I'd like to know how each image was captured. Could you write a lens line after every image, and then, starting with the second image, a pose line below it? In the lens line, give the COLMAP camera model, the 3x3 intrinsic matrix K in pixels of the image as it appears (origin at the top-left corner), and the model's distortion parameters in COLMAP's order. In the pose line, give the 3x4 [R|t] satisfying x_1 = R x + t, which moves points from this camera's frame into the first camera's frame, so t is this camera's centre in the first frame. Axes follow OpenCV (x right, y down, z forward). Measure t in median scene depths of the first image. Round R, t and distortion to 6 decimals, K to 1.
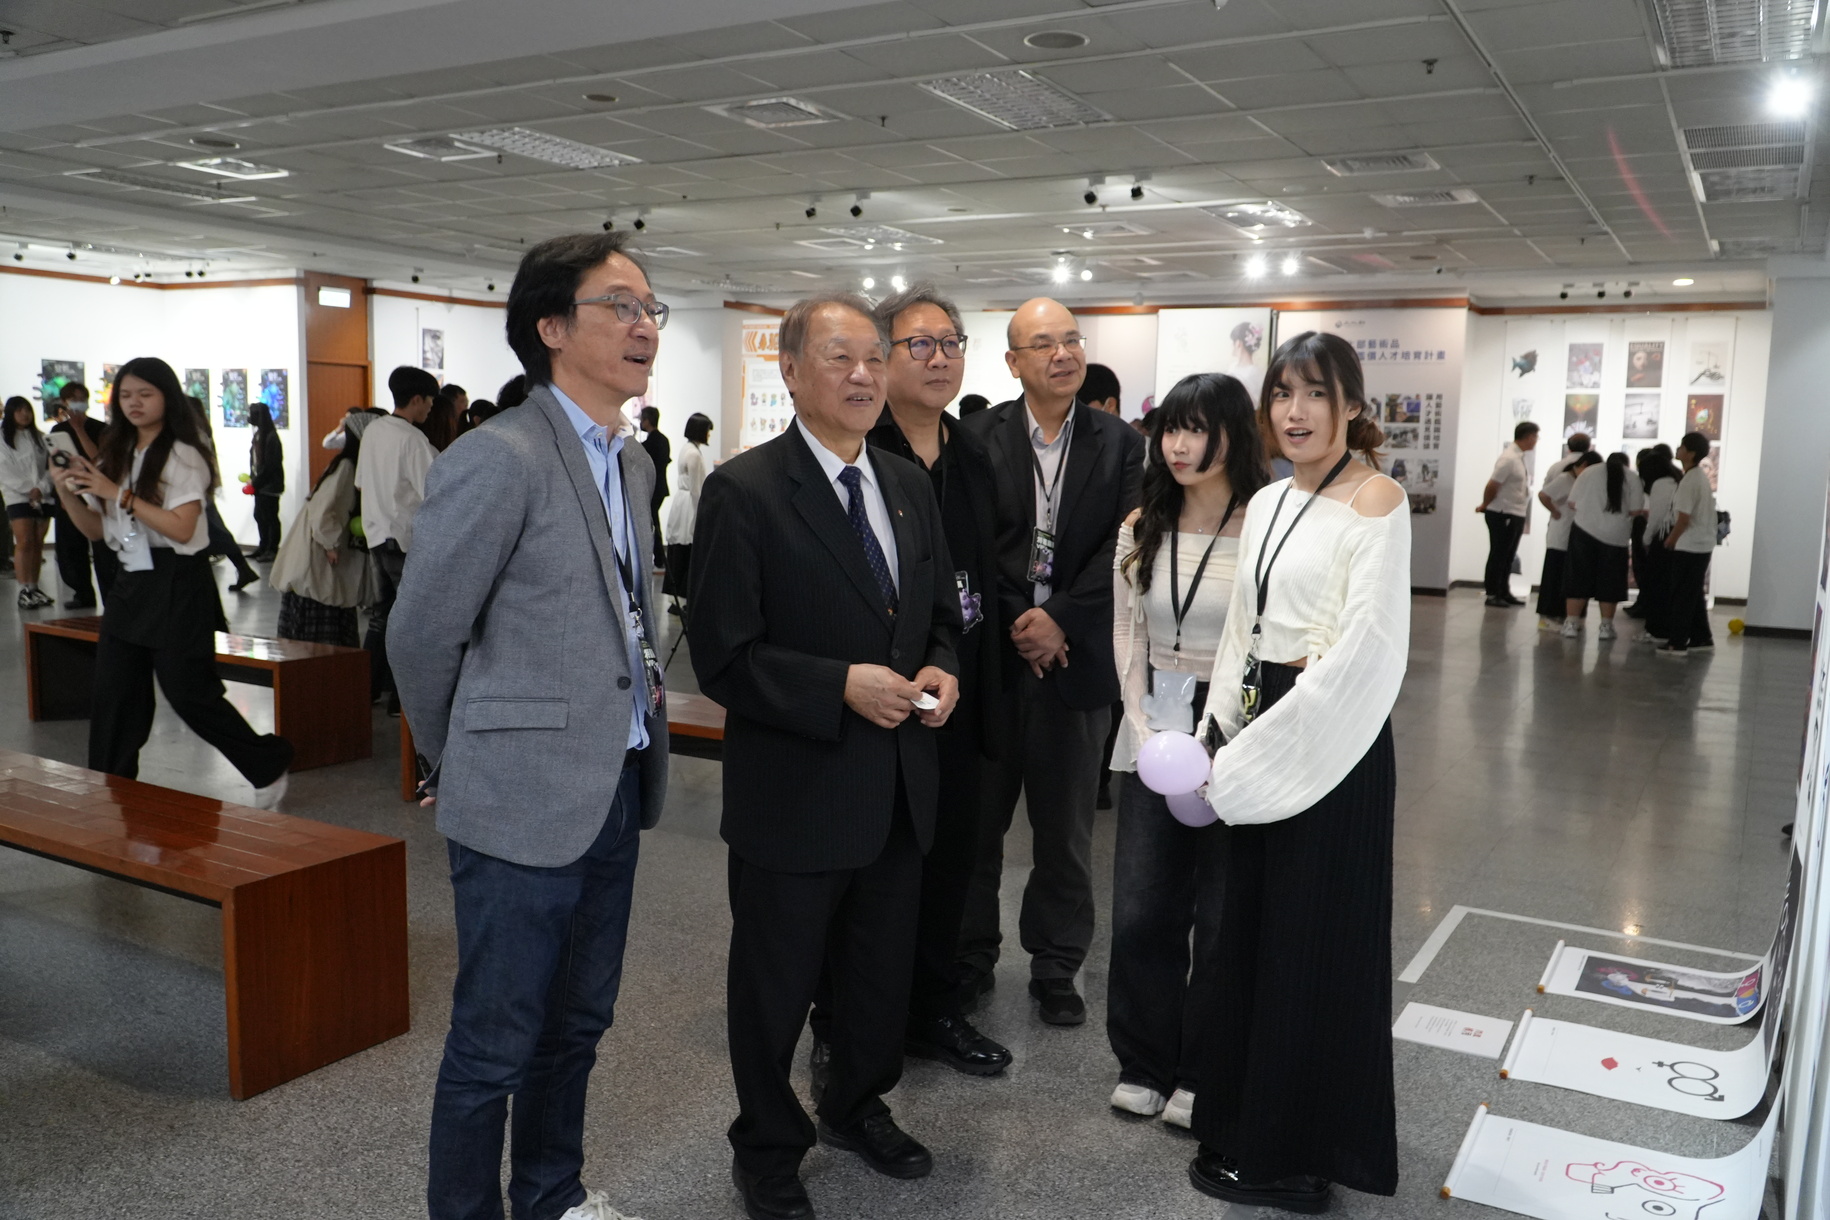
lens RADIAL K [[1464.0, 0, 915.2], [0, 1464.0, 611.4], [0, 0, 1]] dist [0.002058, 0.000057]
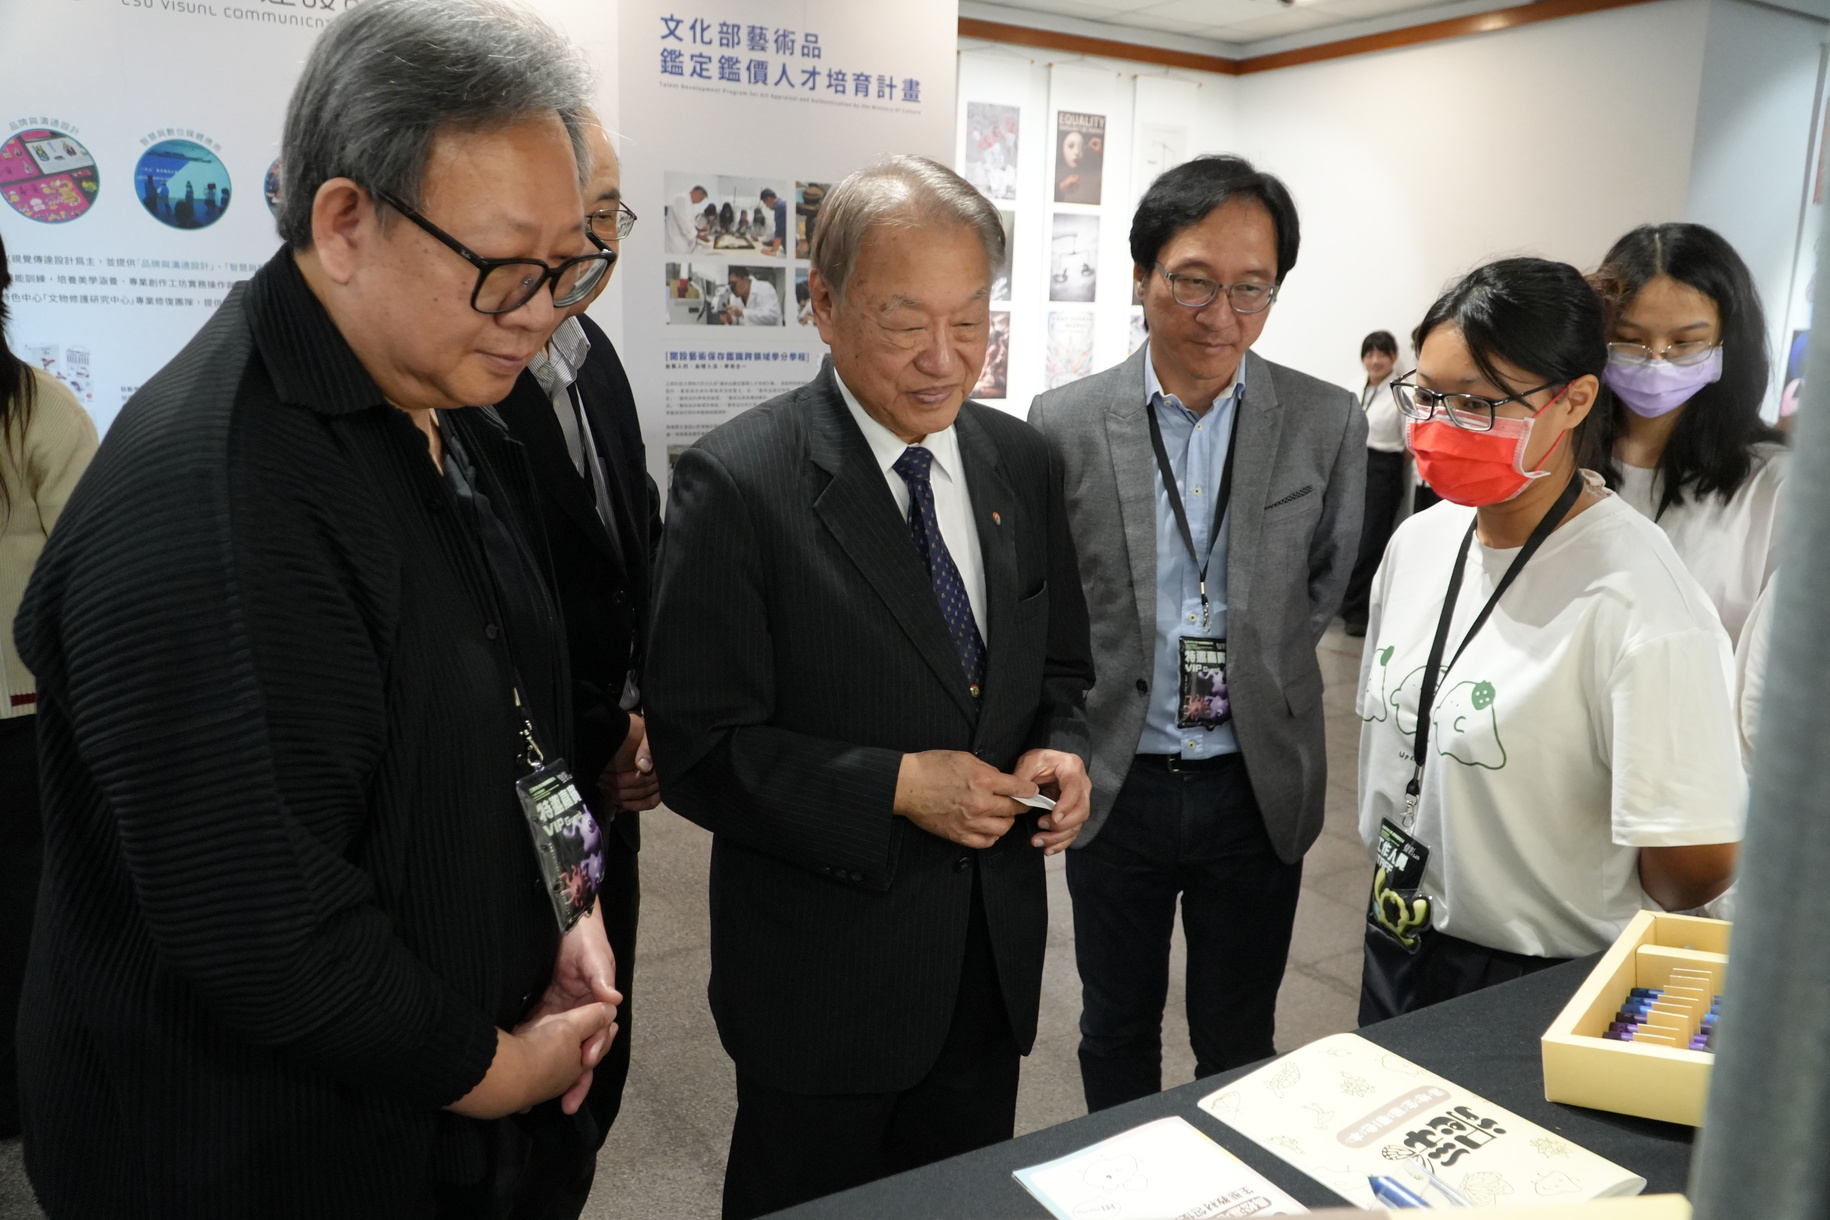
lens RADIAL K [[1464.0, 0, 914.6], [0, 1464.0, 608.6], [0, 0, 1]] dist [0.002058, 0.000057]
pose [[0.470154, -0.181179, 0.863788, -0.011922], [0.087484, 0.983450, 0.158661, -0.097697], [-0.878238, 0.000973, 0.478223, 0.796744]]
